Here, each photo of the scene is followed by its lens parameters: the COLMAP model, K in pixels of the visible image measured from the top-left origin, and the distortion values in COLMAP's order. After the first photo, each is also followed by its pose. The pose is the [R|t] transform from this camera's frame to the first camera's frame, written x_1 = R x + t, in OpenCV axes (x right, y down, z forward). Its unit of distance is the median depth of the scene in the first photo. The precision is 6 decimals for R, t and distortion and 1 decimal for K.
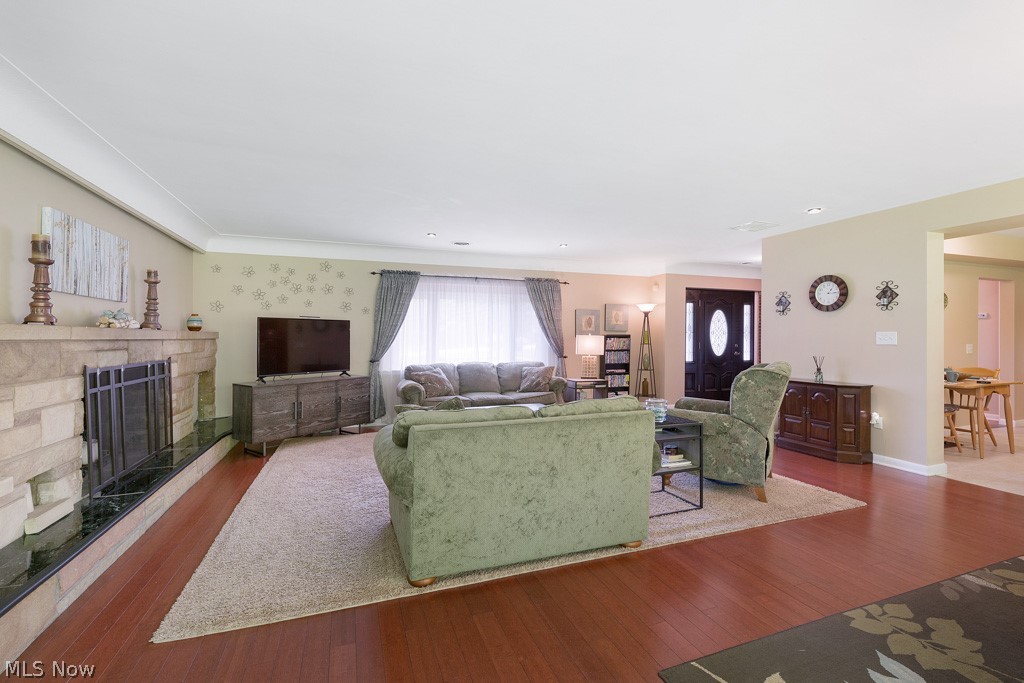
lens RADIAL K [[444.4, 0, 511.9], [0, 444.4, 346.7], [0, 0, 1]] dist [0.000520, 0.000033]
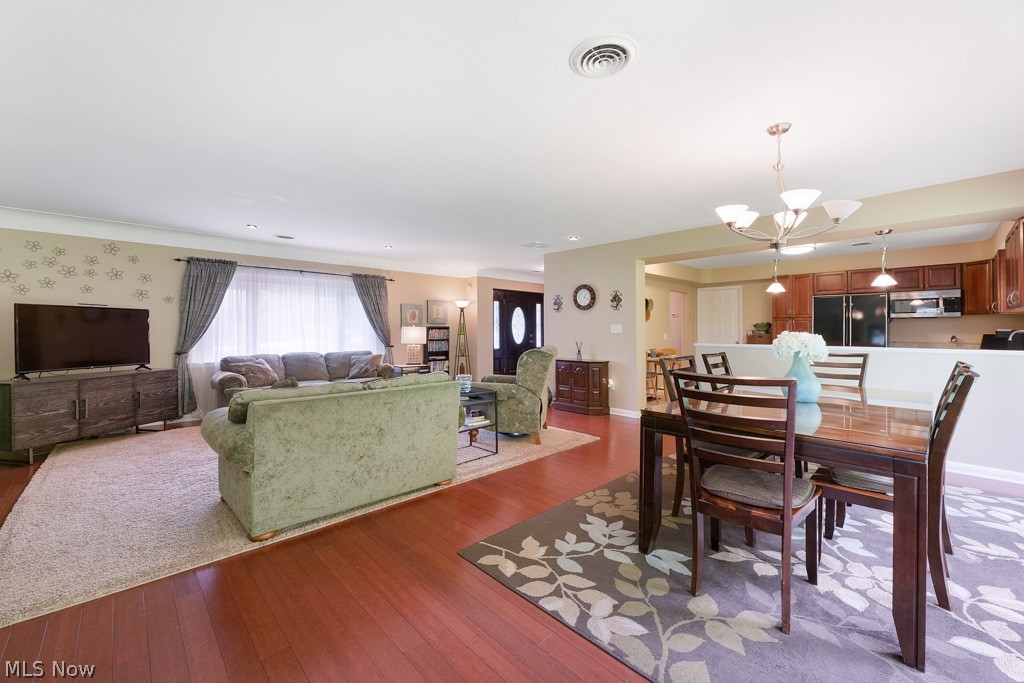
lens RADIAL K [[409.3, 0, 521.2], [0, 409.3, 345.6], [0, 0, 1]] dist [0.001642, -0.000448]
pose [[0.912011, -0.015567, 0.409871, -0.008962], [0.008877, 0.999795, 0.018221, 0.008699], [-0.410070, -0.012979, 0.911962, -0.116739]]
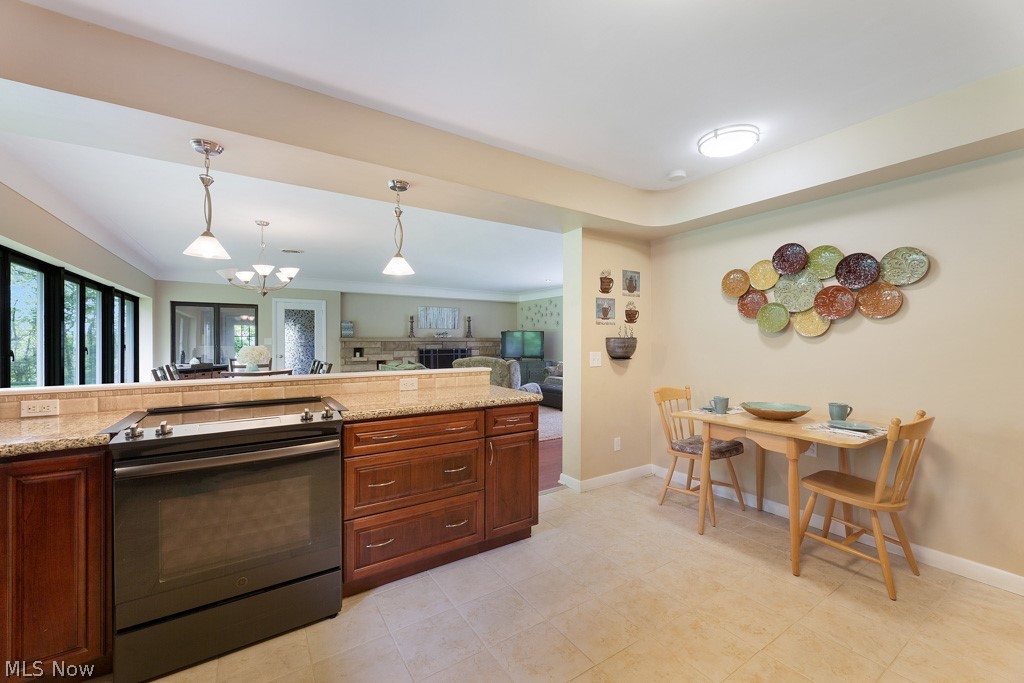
lens RADIAL K [[409.3, 0, 511.6], [0, 409.3, 339.7], [0, 0, 1]] dist [0.001642, -0.000448]
pose [[0.218001, 0.007389, -0.975921, 1.505113], [-0.021864, 0.999757, 0.002686, -0.030957], [0.975704, 0.020752, 0.218109, 0.588531]]
